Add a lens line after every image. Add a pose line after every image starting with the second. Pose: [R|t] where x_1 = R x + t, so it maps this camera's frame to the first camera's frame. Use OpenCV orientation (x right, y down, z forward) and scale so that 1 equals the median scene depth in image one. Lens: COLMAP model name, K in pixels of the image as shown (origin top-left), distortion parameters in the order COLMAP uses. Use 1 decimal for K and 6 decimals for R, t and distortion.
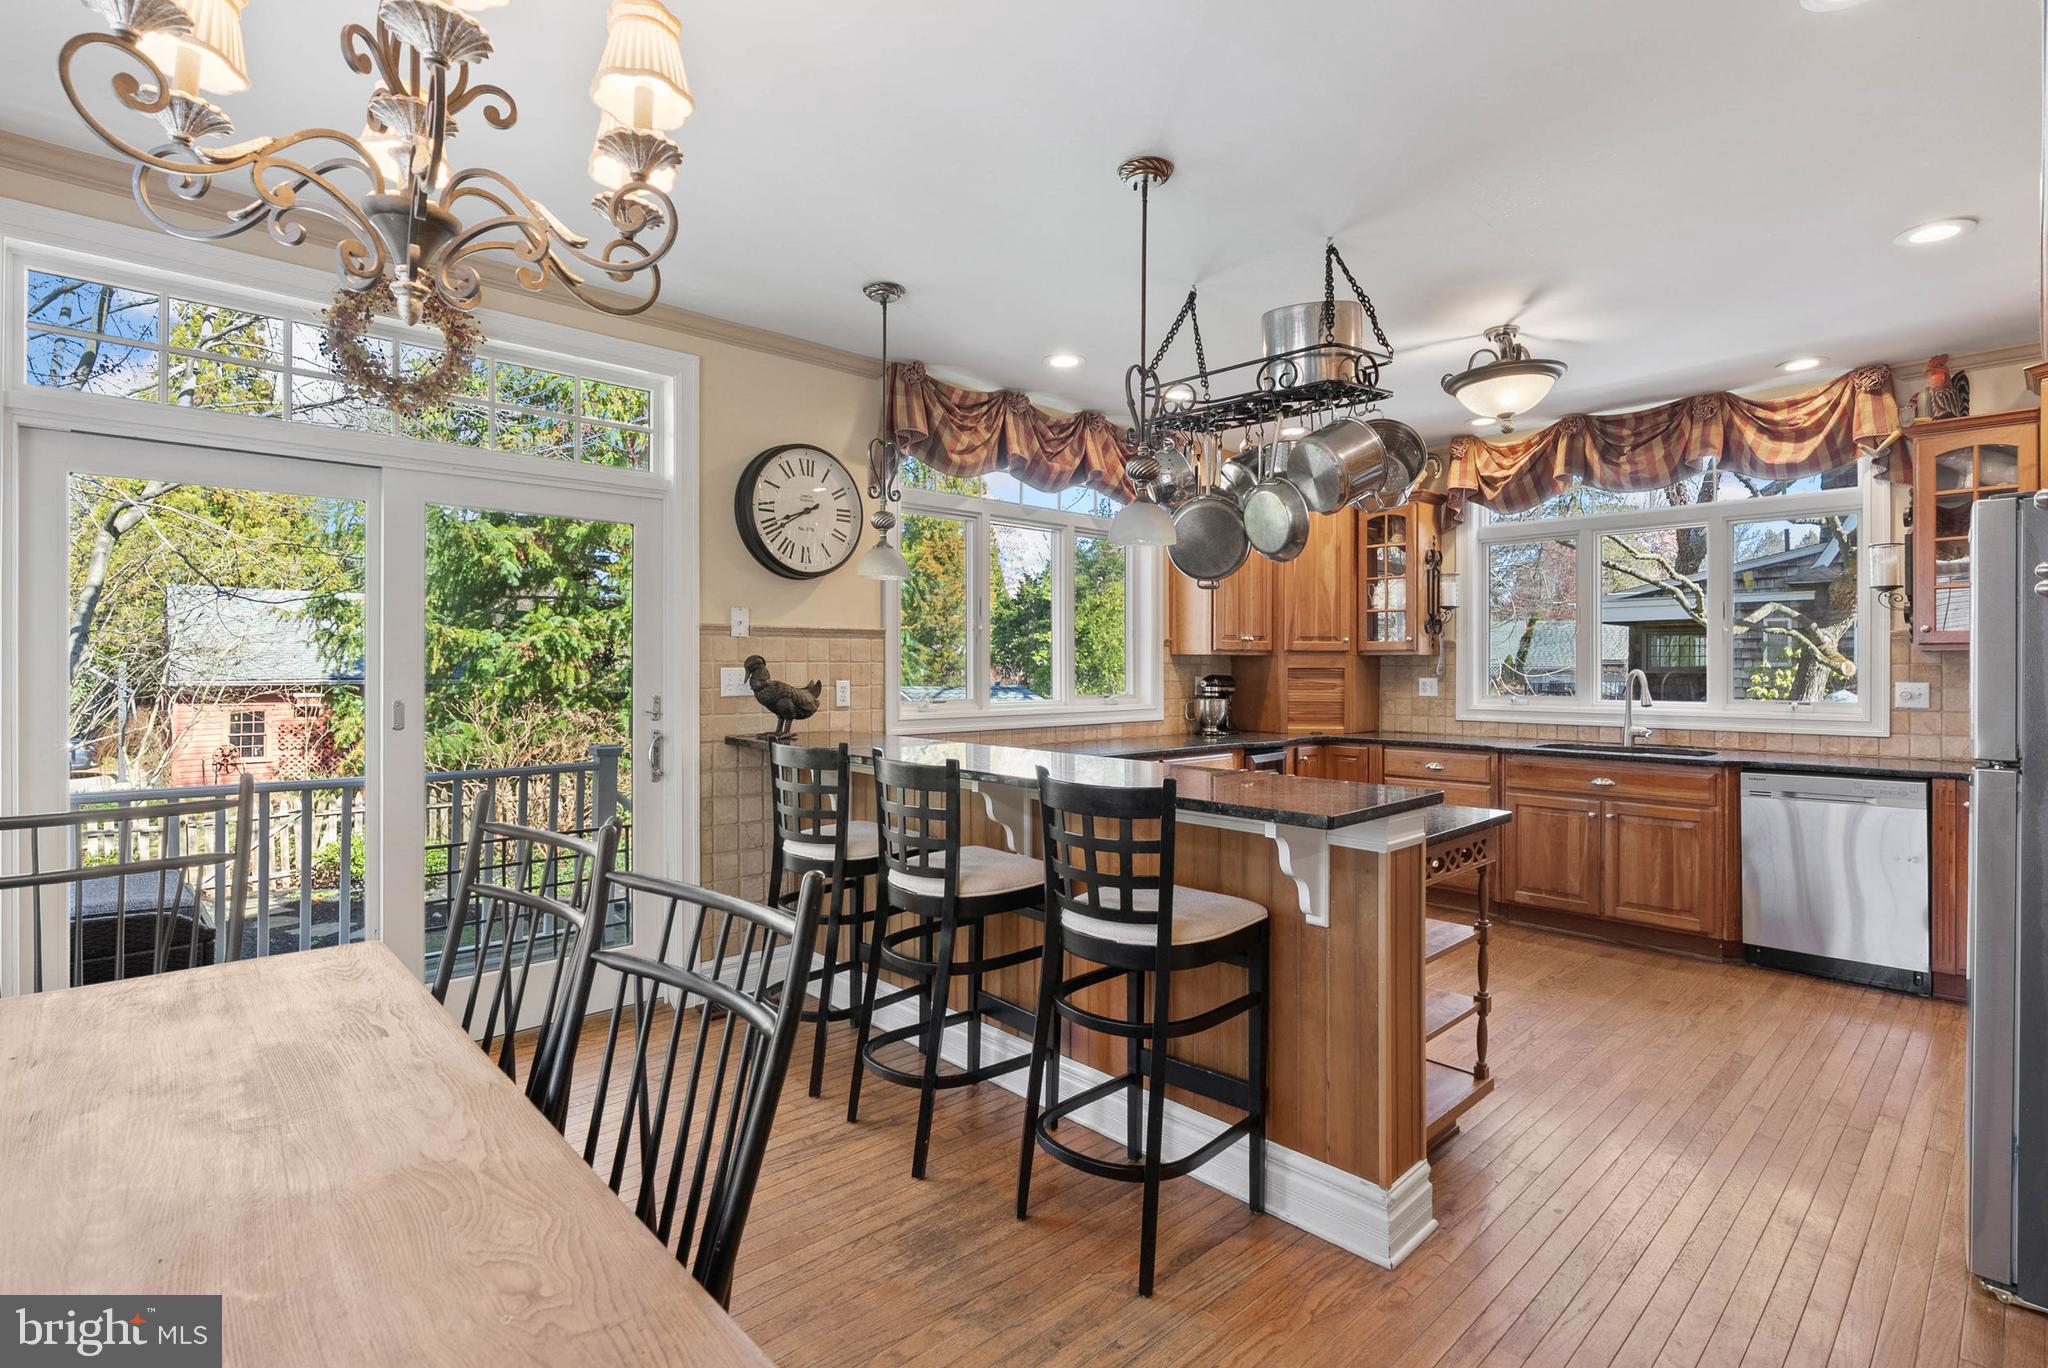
lens RADIAL K [[956.5, 0, 1026.9], [0, 956.5, 667.7], [0, 0, 1]] dist [-0.012422, 0.003873]
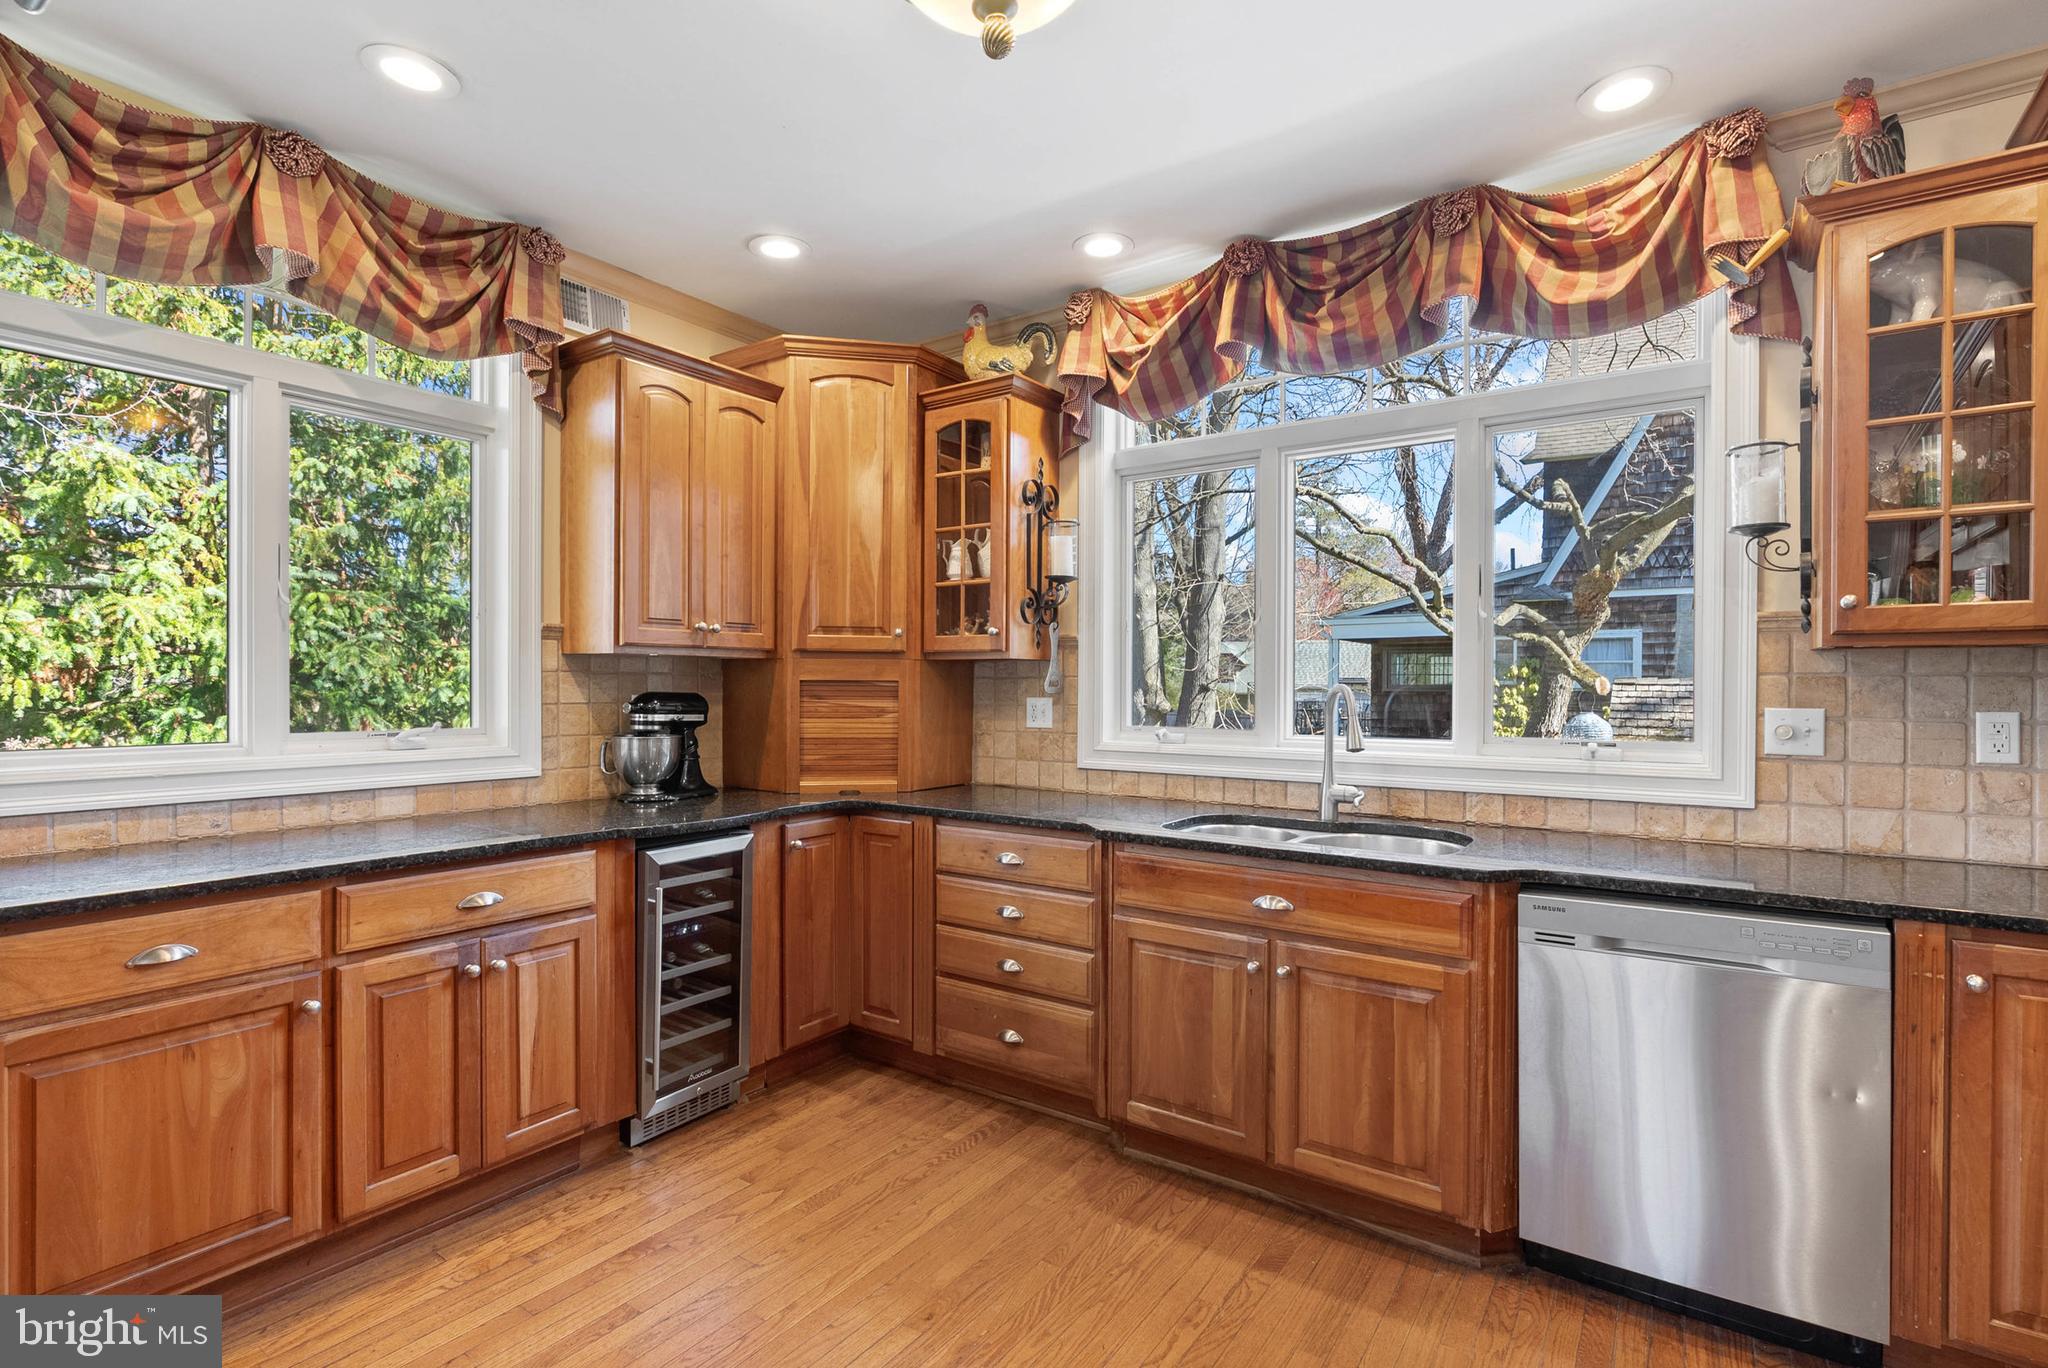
lens RADIAL K [[956.5, 0, 1018.8], [0, 956.5, 691.2], [0, 0, 1]] dist [-0.012422, 0.003873]
pose [[0.978948, 0.001858, 0.204100, 0.343962], [-0.003145, 0.999977, 0.005982, 0.003533], [-0.204084, -0.006498, 0.978932, 0.494110]]
